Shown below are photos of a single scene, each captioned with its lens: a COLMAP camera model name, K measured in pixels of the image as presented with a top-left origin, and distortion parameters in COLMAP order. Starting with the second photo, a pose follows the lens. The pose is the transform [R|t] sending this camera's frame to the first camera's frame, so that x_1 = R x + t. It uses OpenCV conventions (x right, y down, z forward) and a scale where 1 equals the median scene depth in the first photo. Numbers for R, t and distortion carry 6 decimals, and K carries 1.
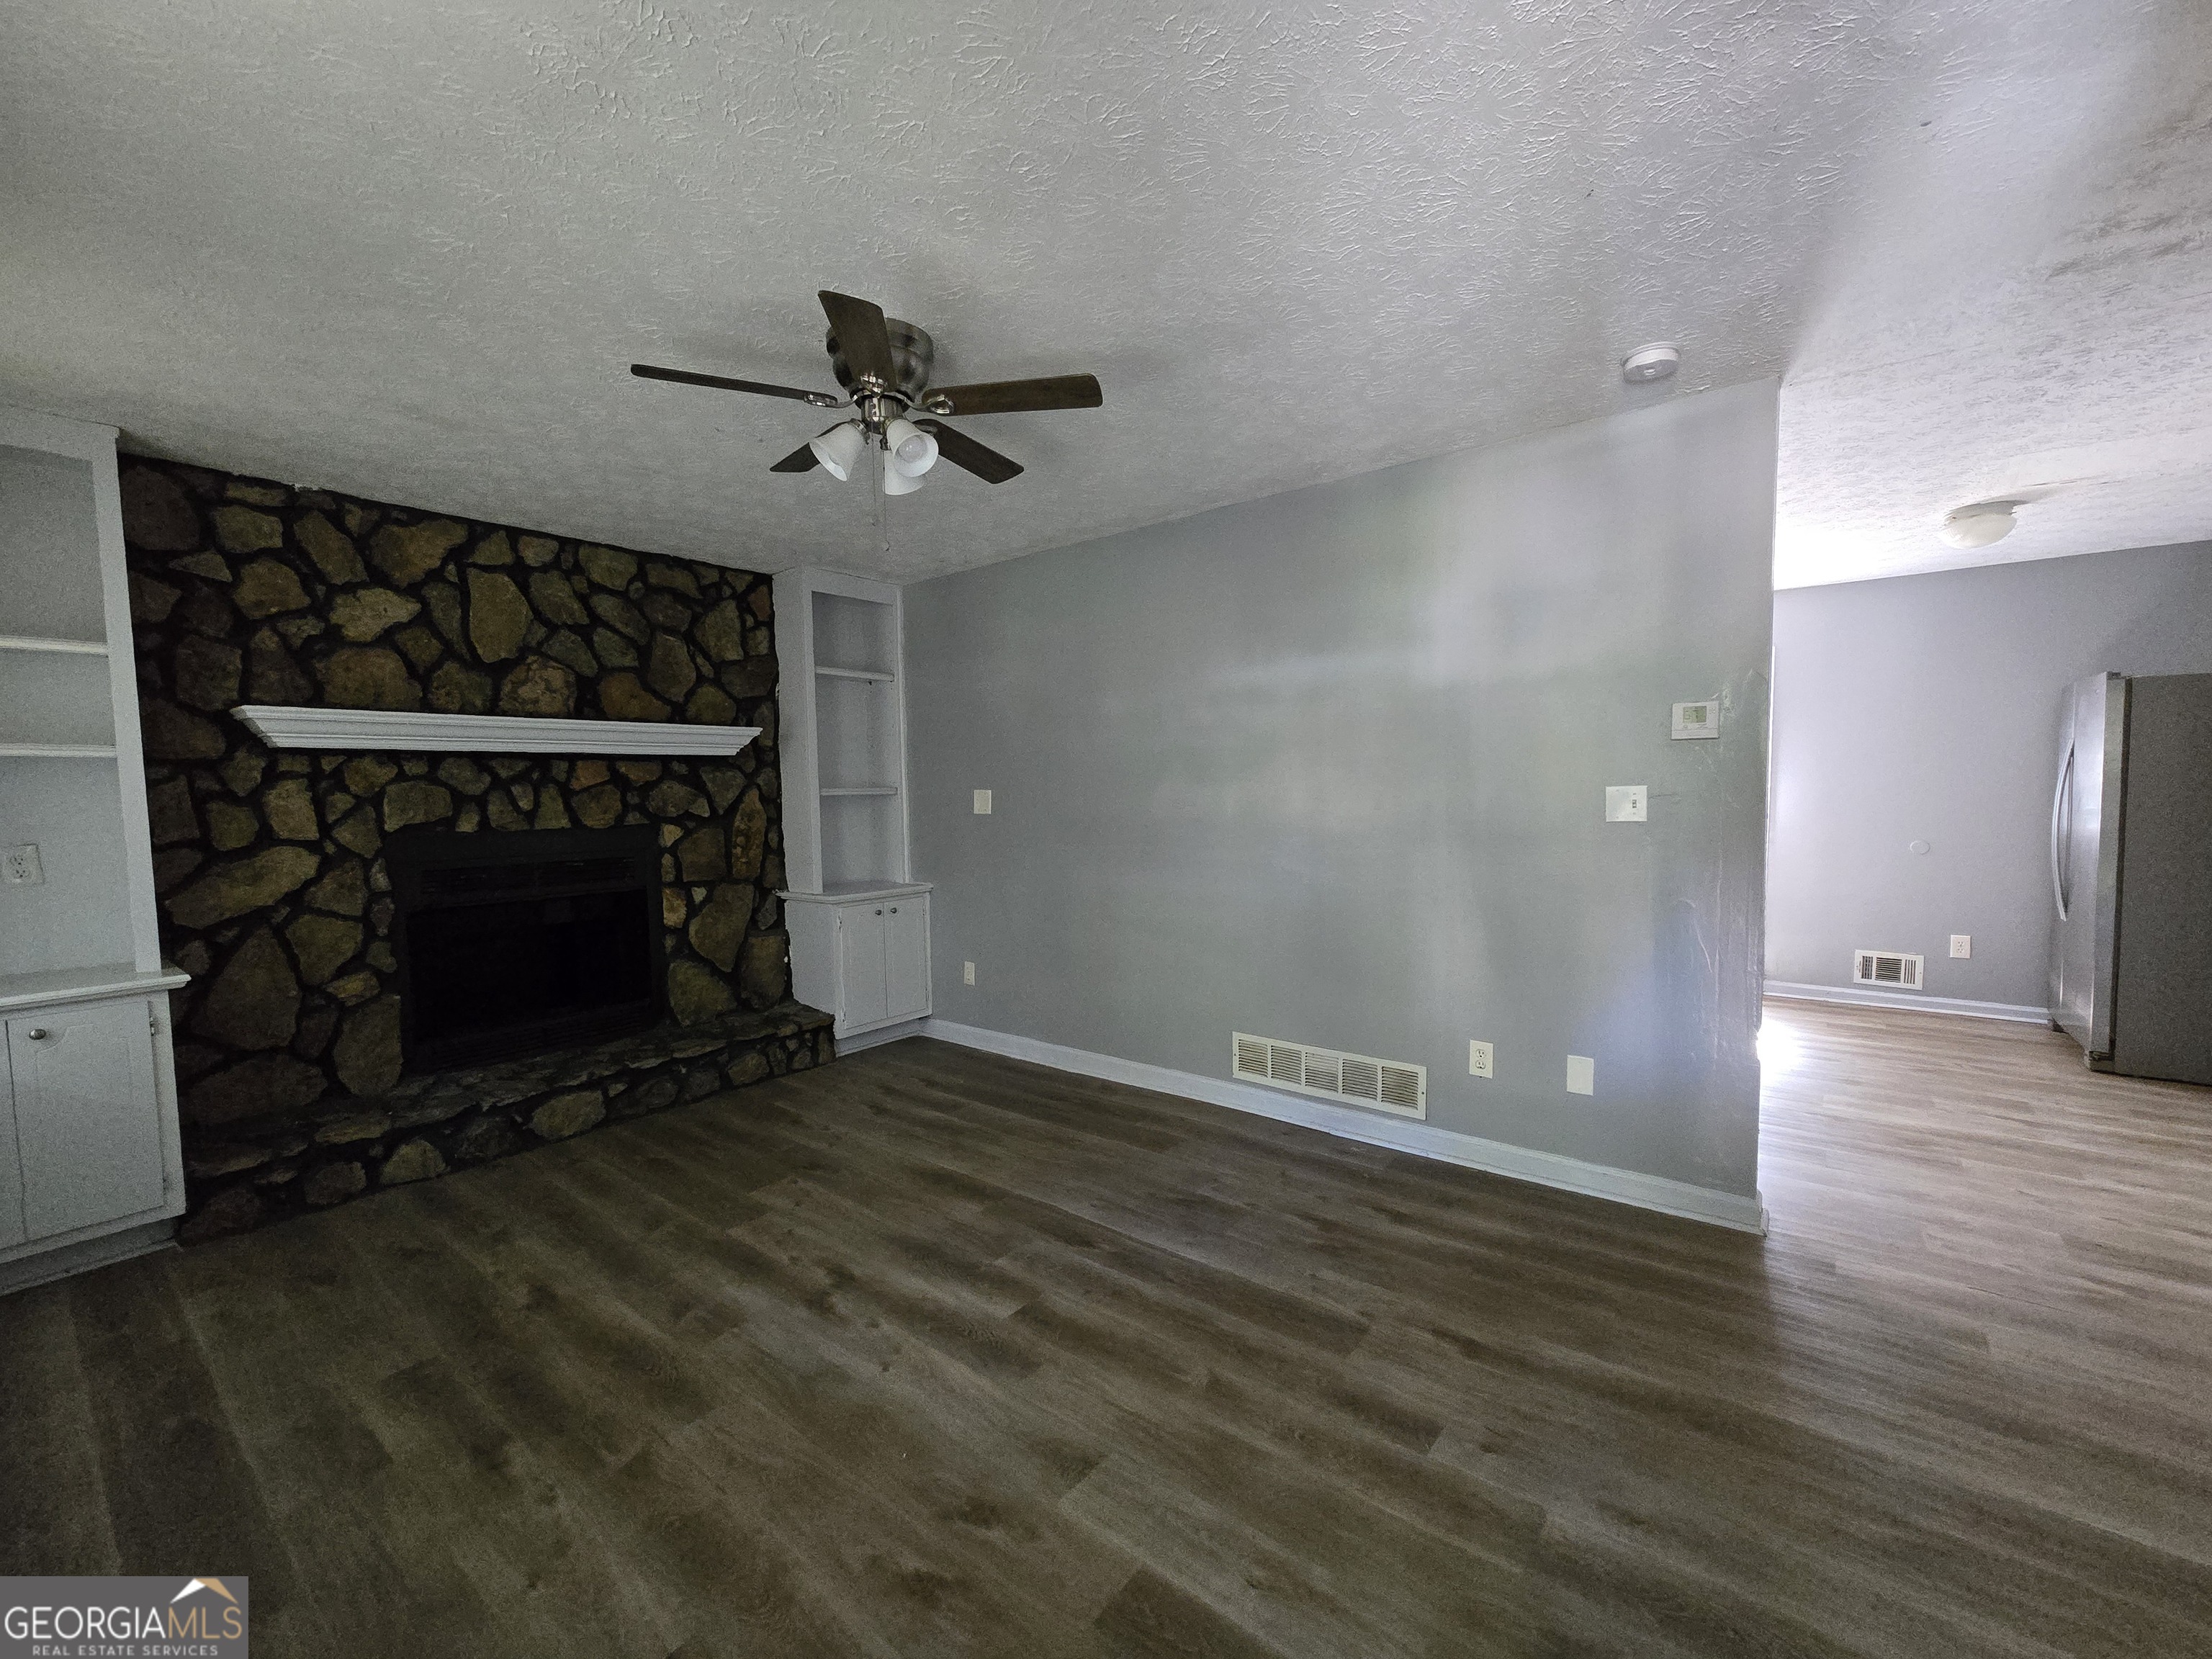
lens RADIAL K [[905.4, 0, 1094.3], [0, 905.4, 840.7], [0, 0, 1]] dist [0.000627, 0.001452]
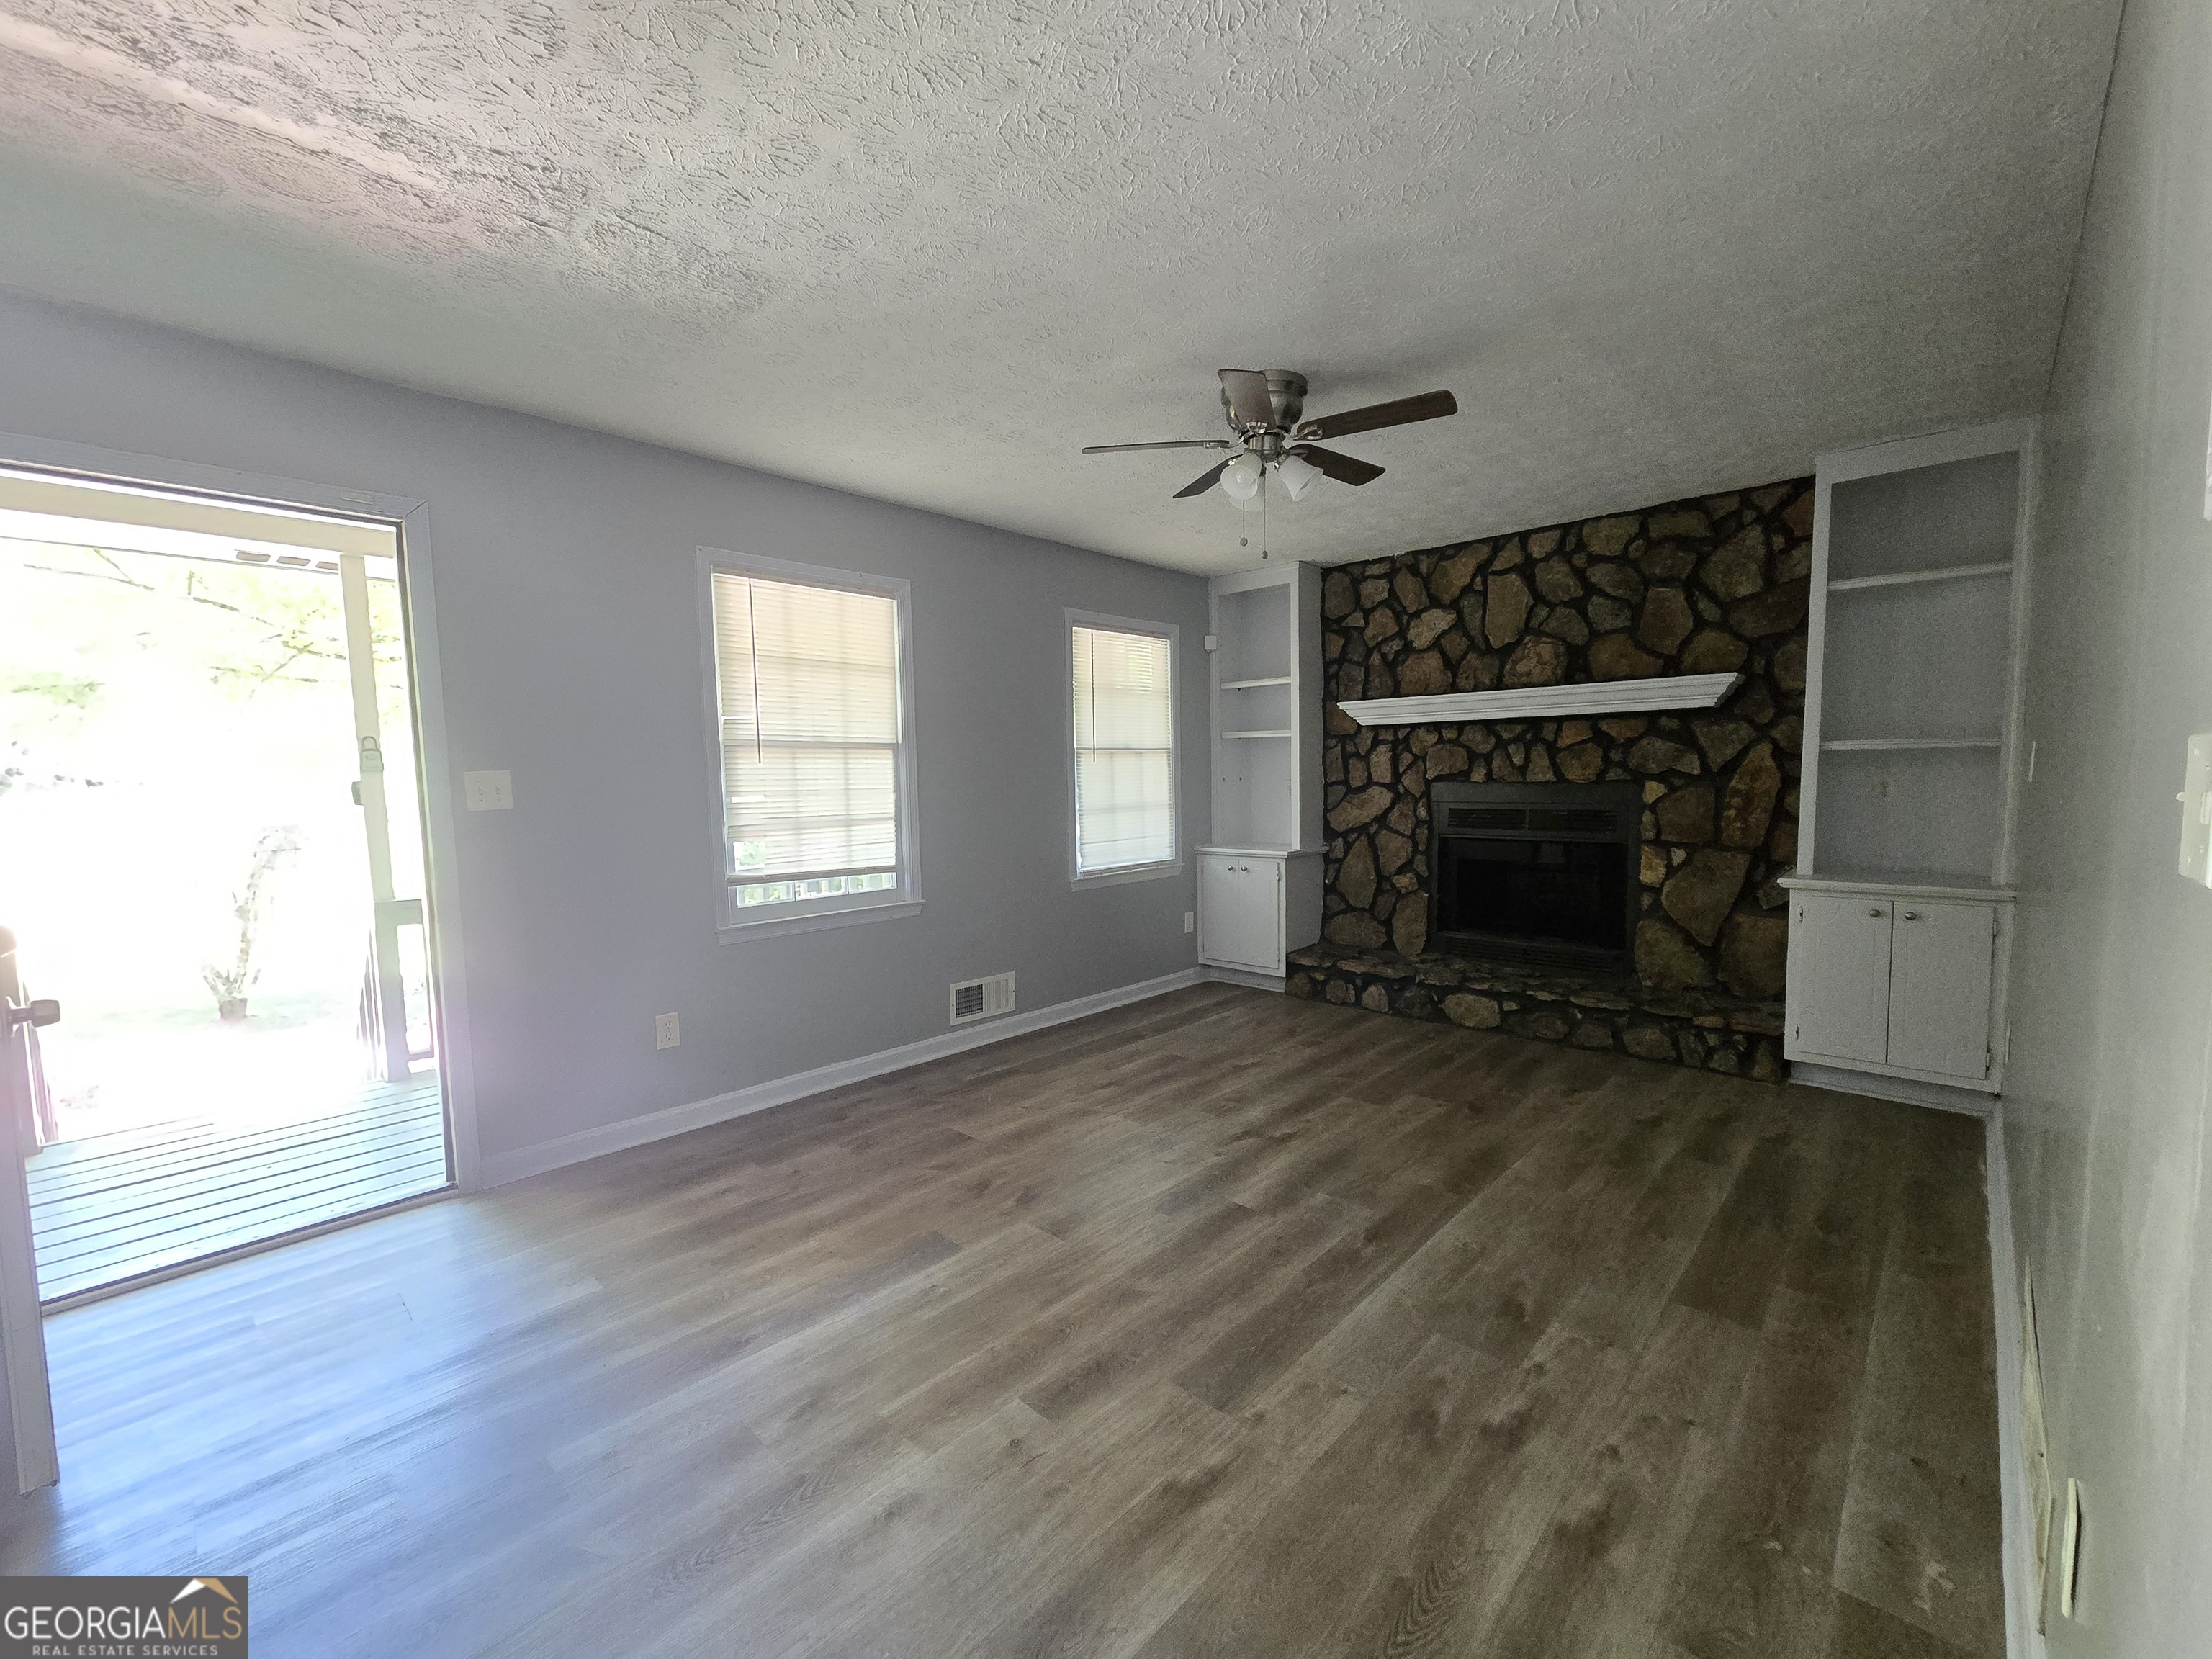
lens RADIAL K [[905.4, 0, 1105.9], [0, 905.4, 837.1], [0, 0, 1]] dist [0.000627, 0.001452]
pose [[-0.077956, 0.090897, -0.992804, 0.684015], [-0.036523, 0.994906, 0.093958, -0.034486], [0.996288, 0.043585, -0.074239, 0.588117]]
